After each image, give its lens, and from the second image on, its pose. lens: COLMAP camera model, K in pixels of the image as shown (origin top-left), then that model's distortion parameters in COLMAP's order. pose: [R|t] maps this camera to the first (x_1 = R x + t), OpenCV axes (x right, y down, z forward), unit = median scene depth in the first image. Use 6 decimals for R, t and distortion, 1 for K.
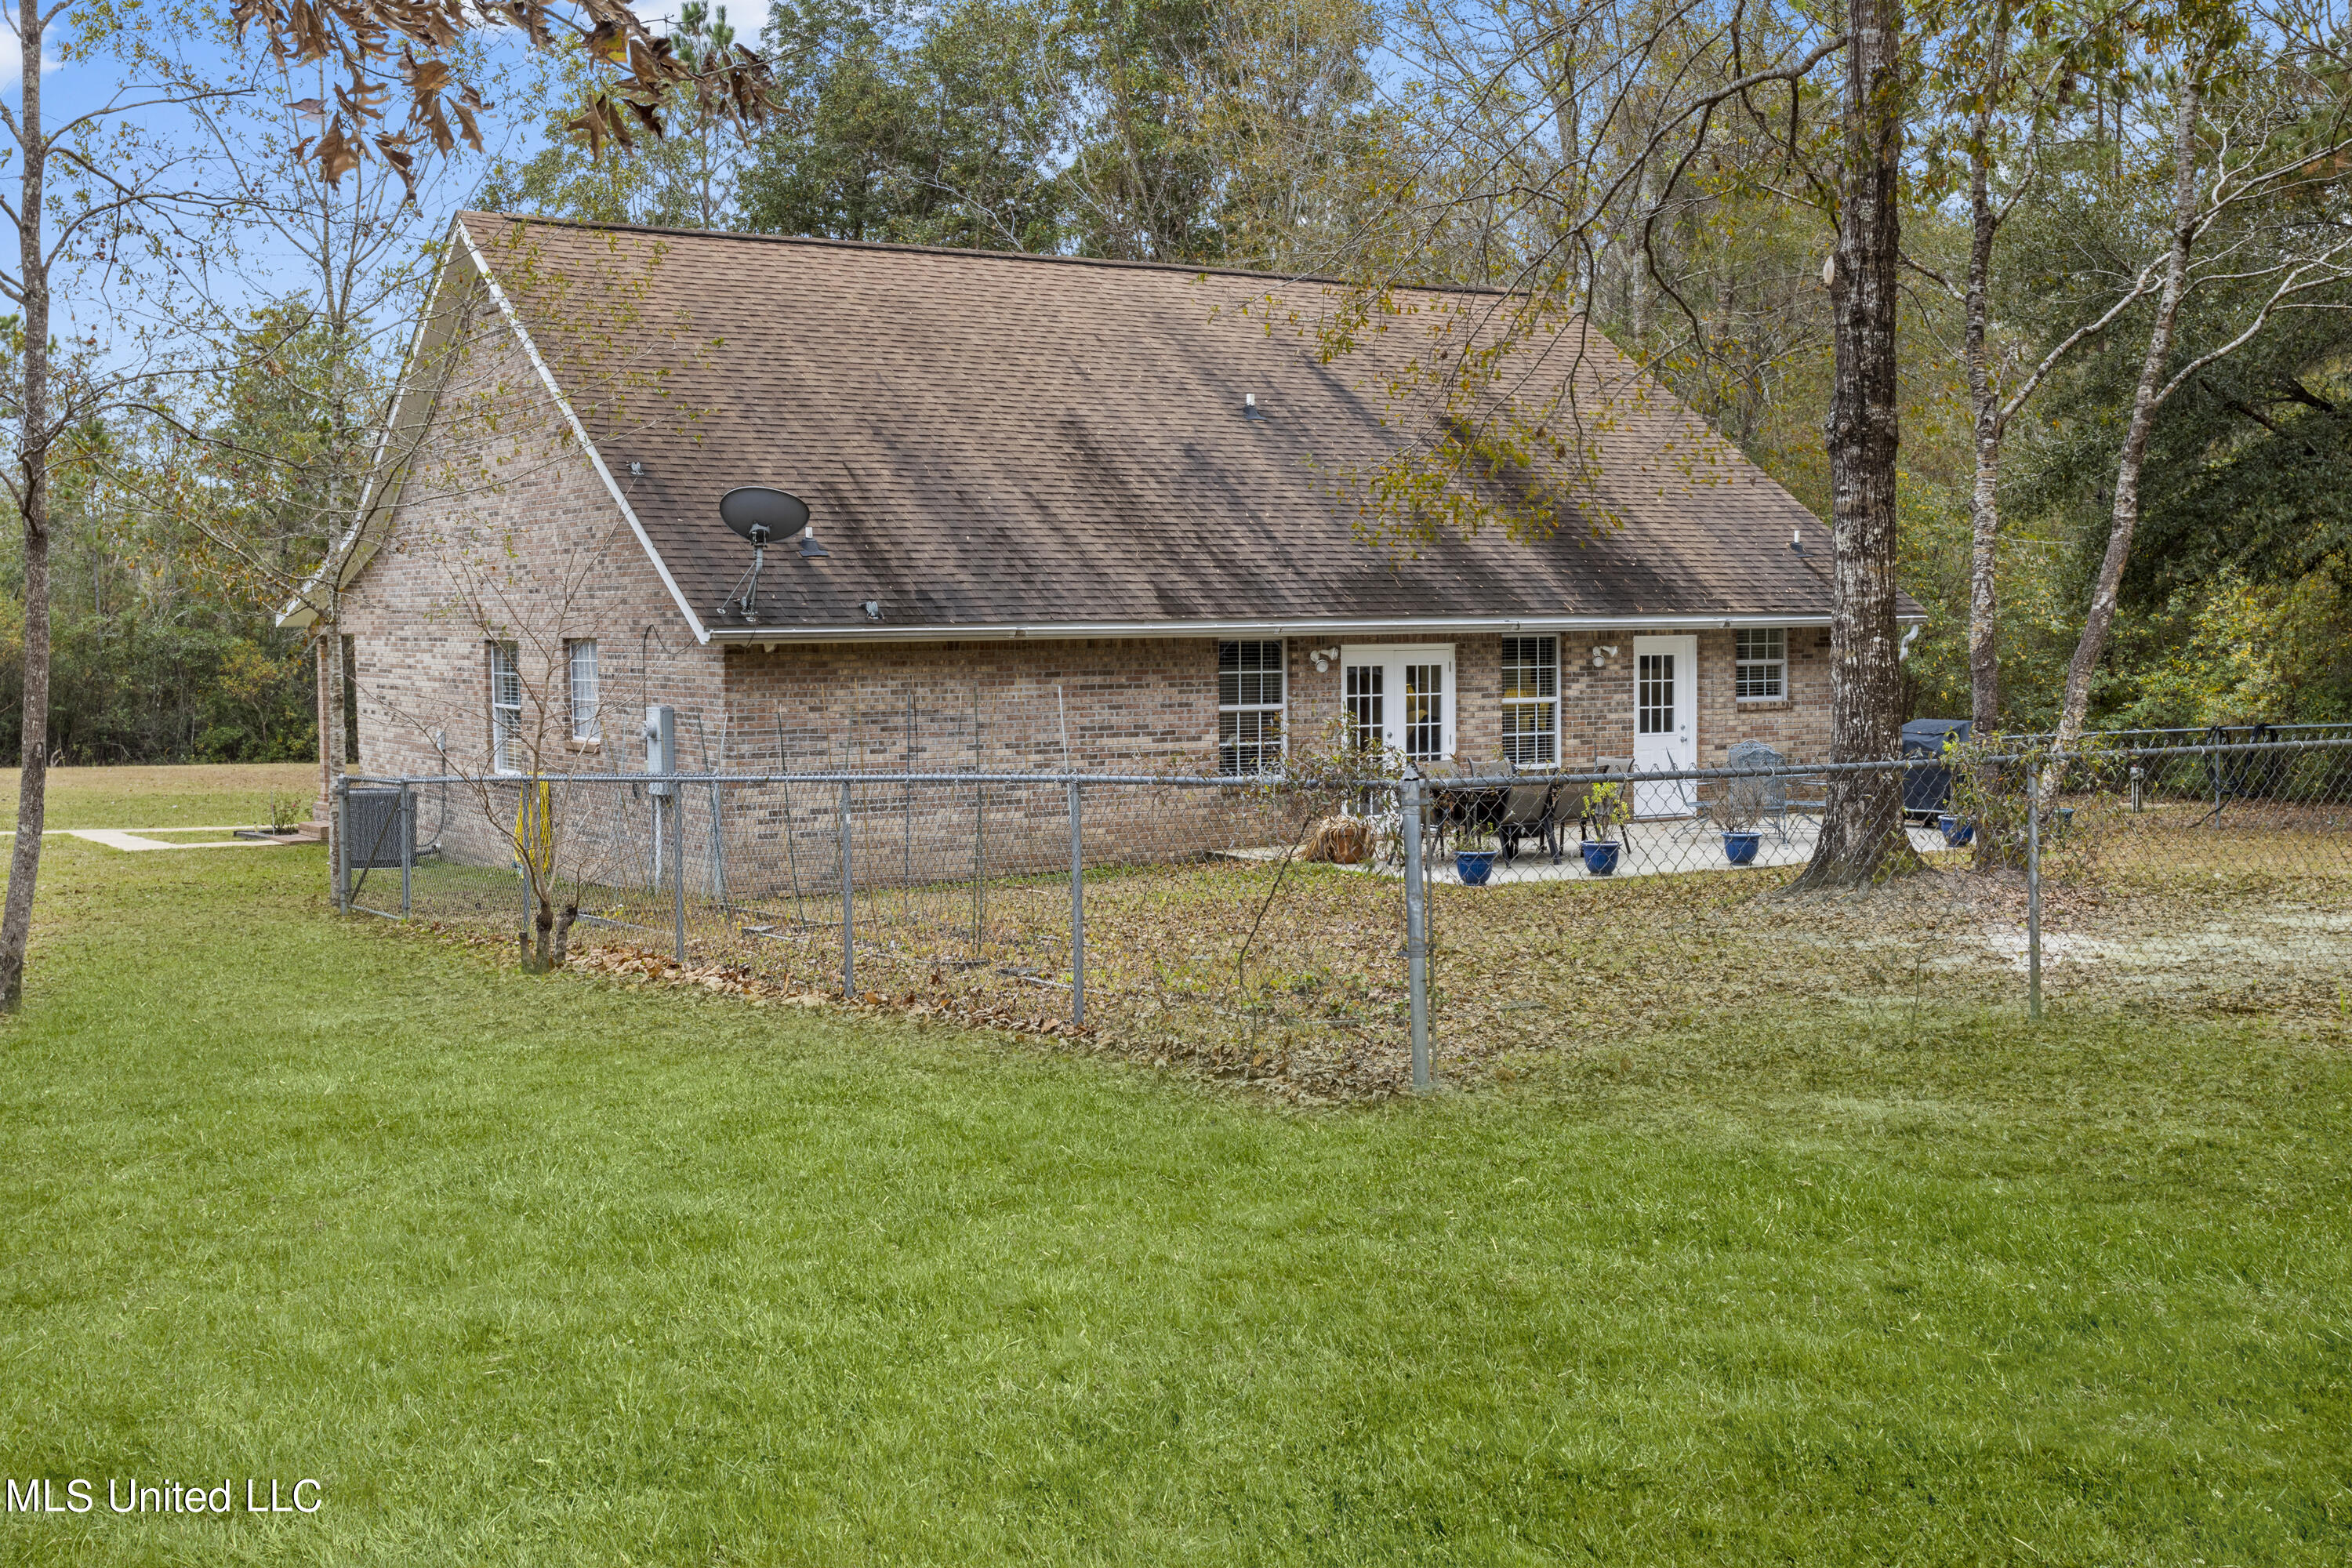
lens RADIAL K [[2641.5, 0, 1174.6], [0, 2641.5, 783.4], [0, 0, 1]] dist [0.012901, 0.000000]
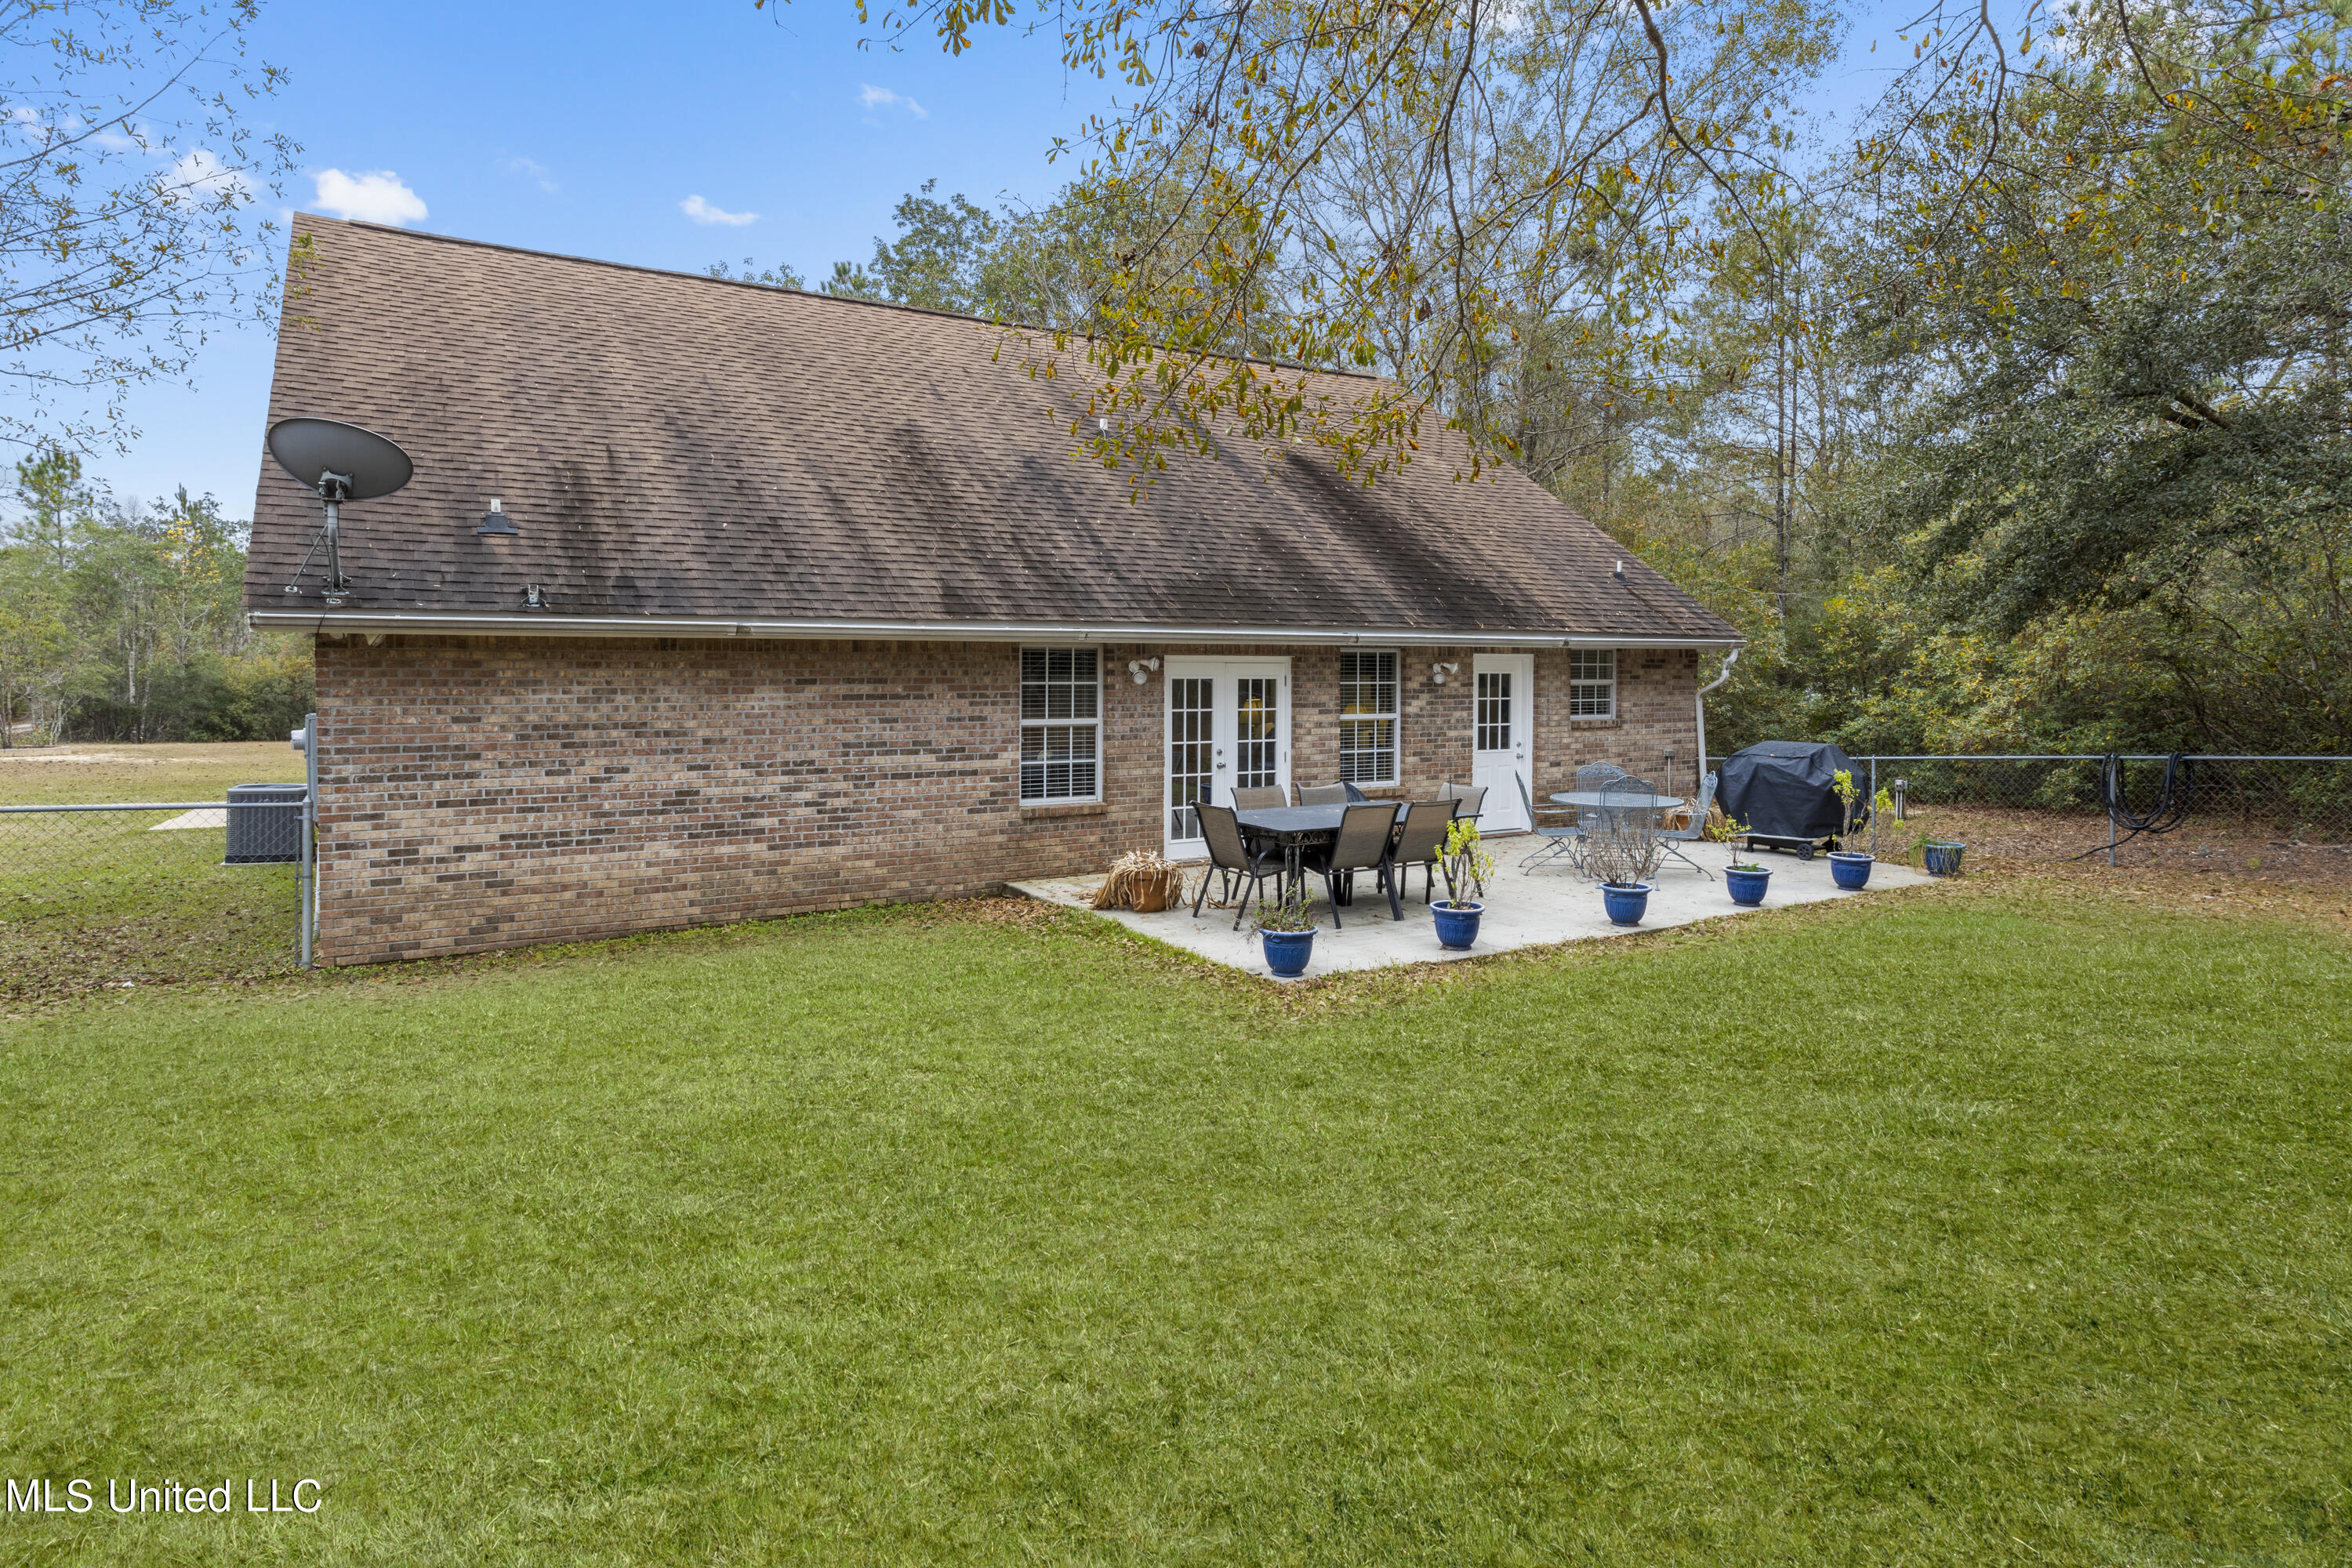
lens RADIAL K [[1317.4, 0, 1185.0], [0, 1317.4, 723.2], [0, 0, 1]] dist [-0.002595, 0.003051]
pose [[0.999897, 0.011078, -0.009116, 0.075629], [-0.011272, 0.999706, -0.021477, -0.019005], [0.008876, 0.021578, 0.999728, 0.546334]]
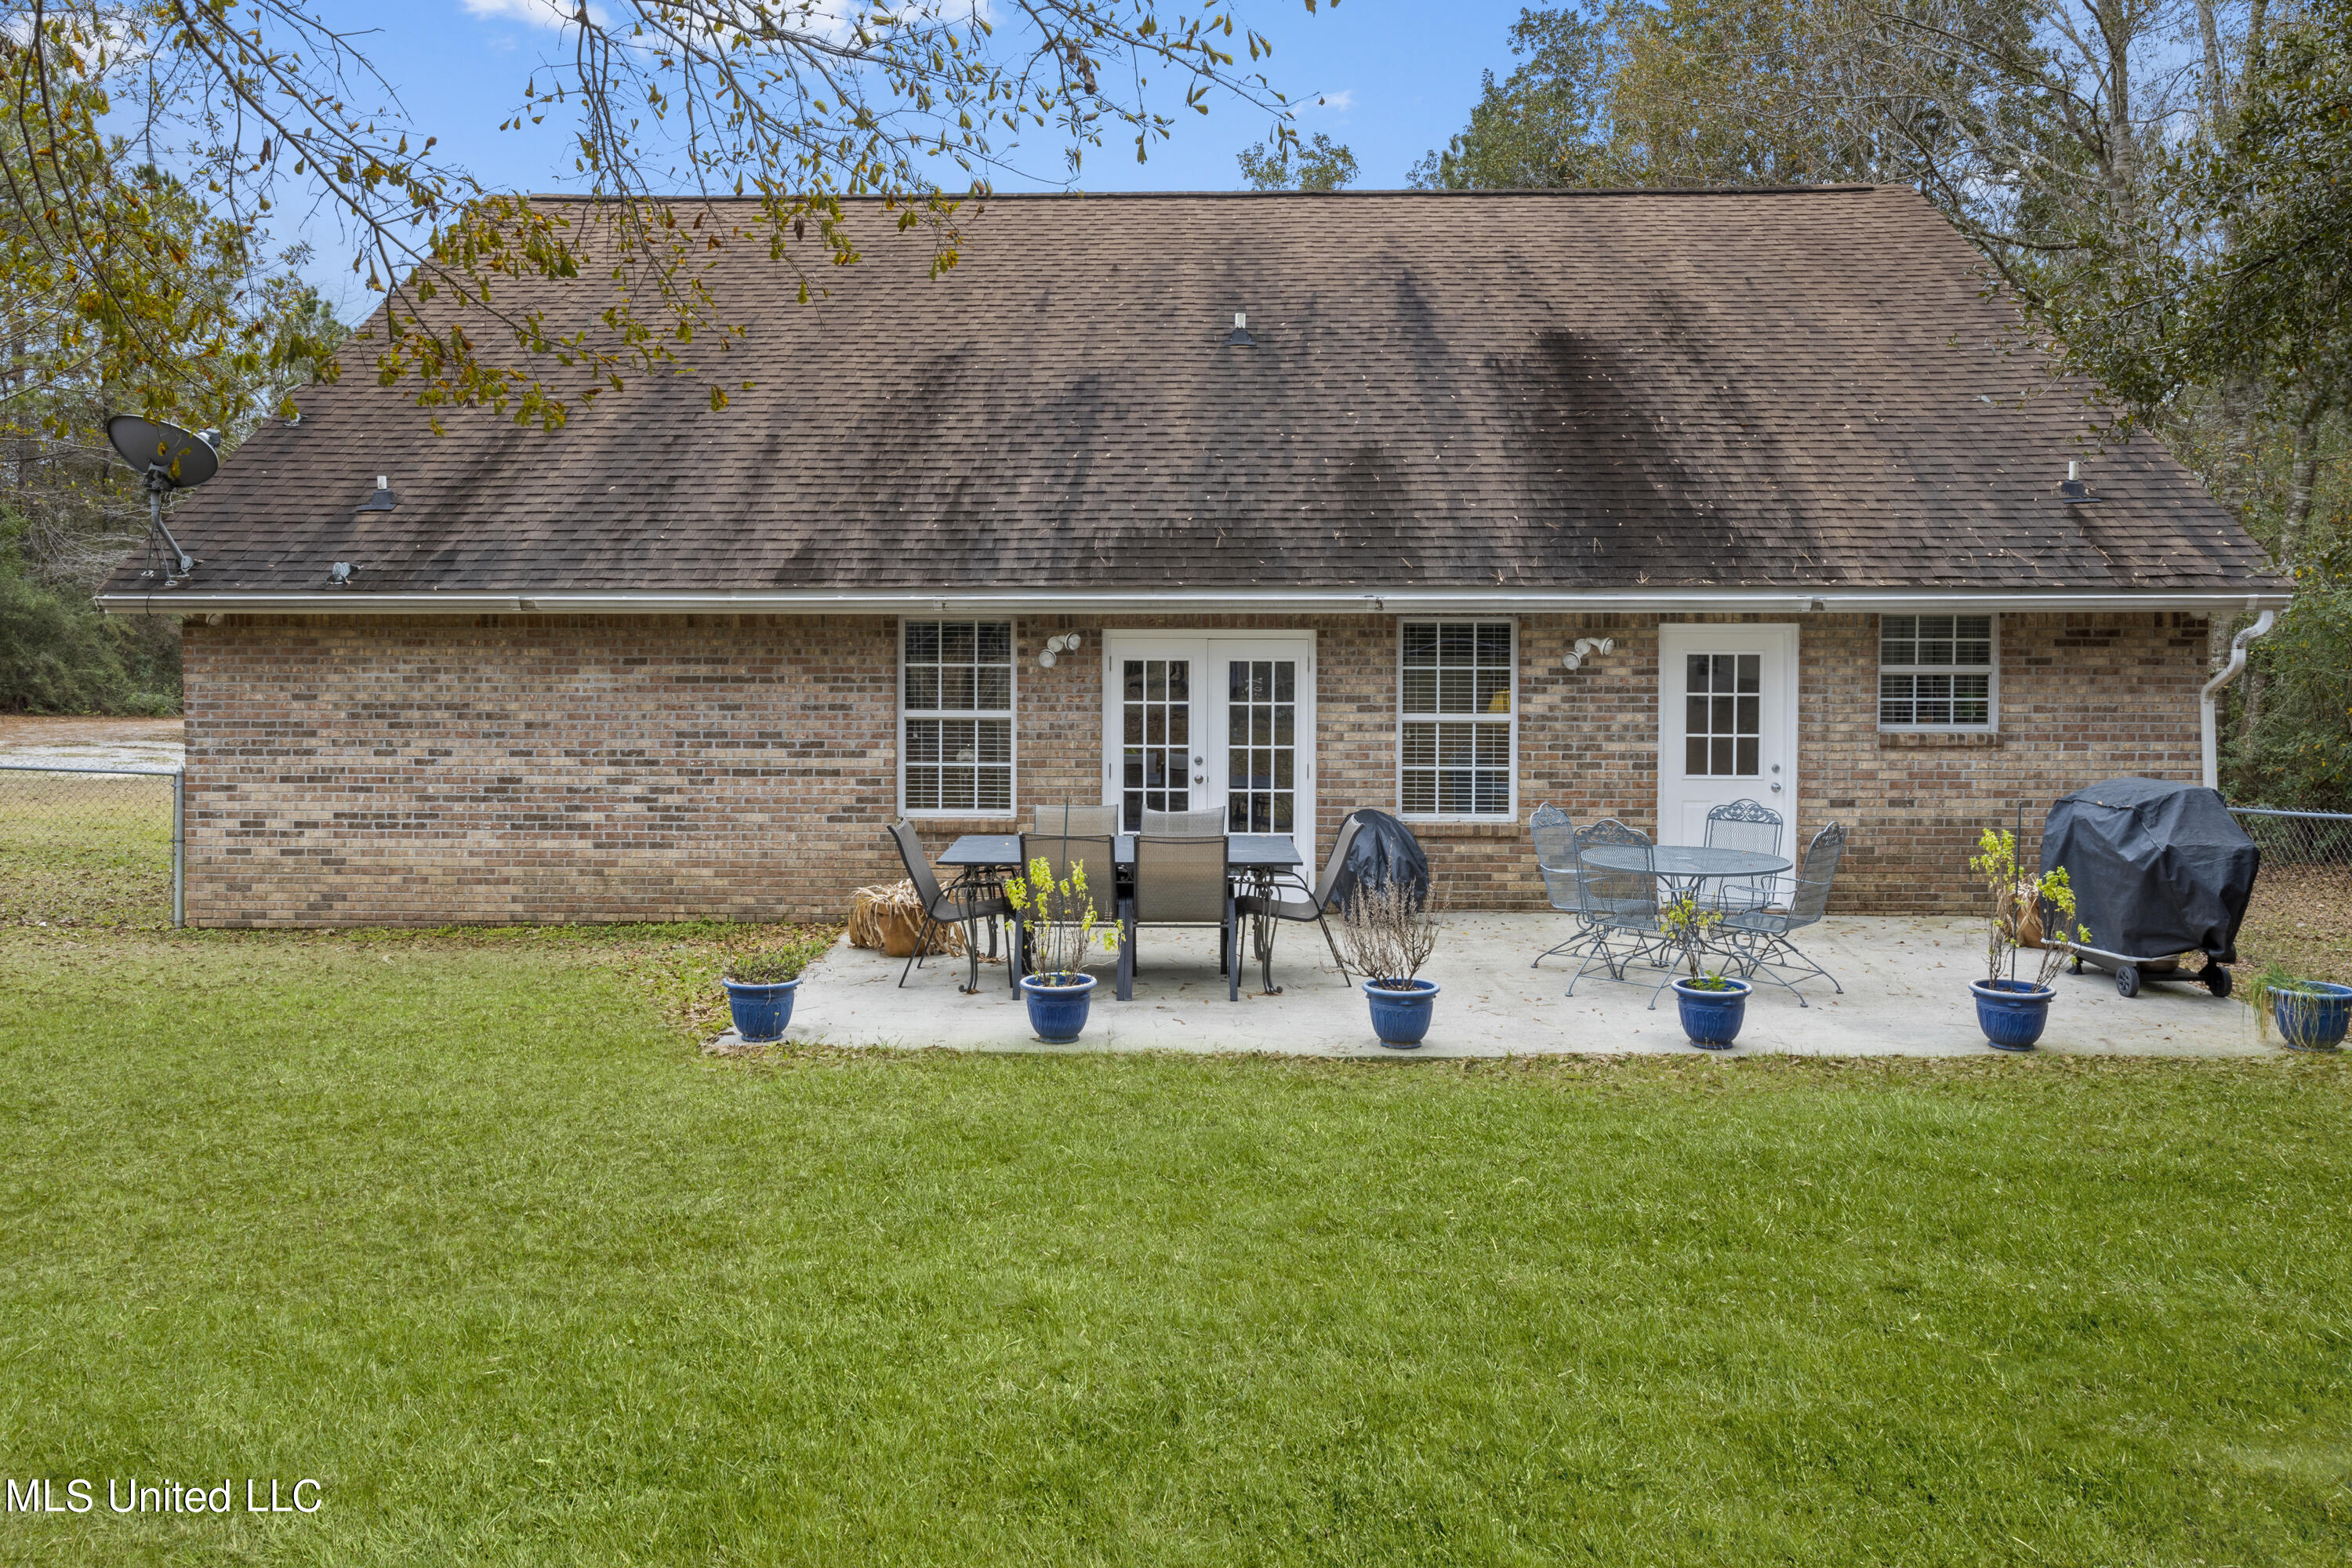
lens RADIAL K [[1770.3, 0, 1136.9], [0, 1770.3, 717.6], [0, 0, 1]] dist [-0.006371, -0.003986]
pose [[0.830592, 0.033426, -0.555878, 0.335670], [-0.044091, 0.999011, -0.005808, -0.027011], [0.555134, 0.029333, 0.831244, 0.624597]]
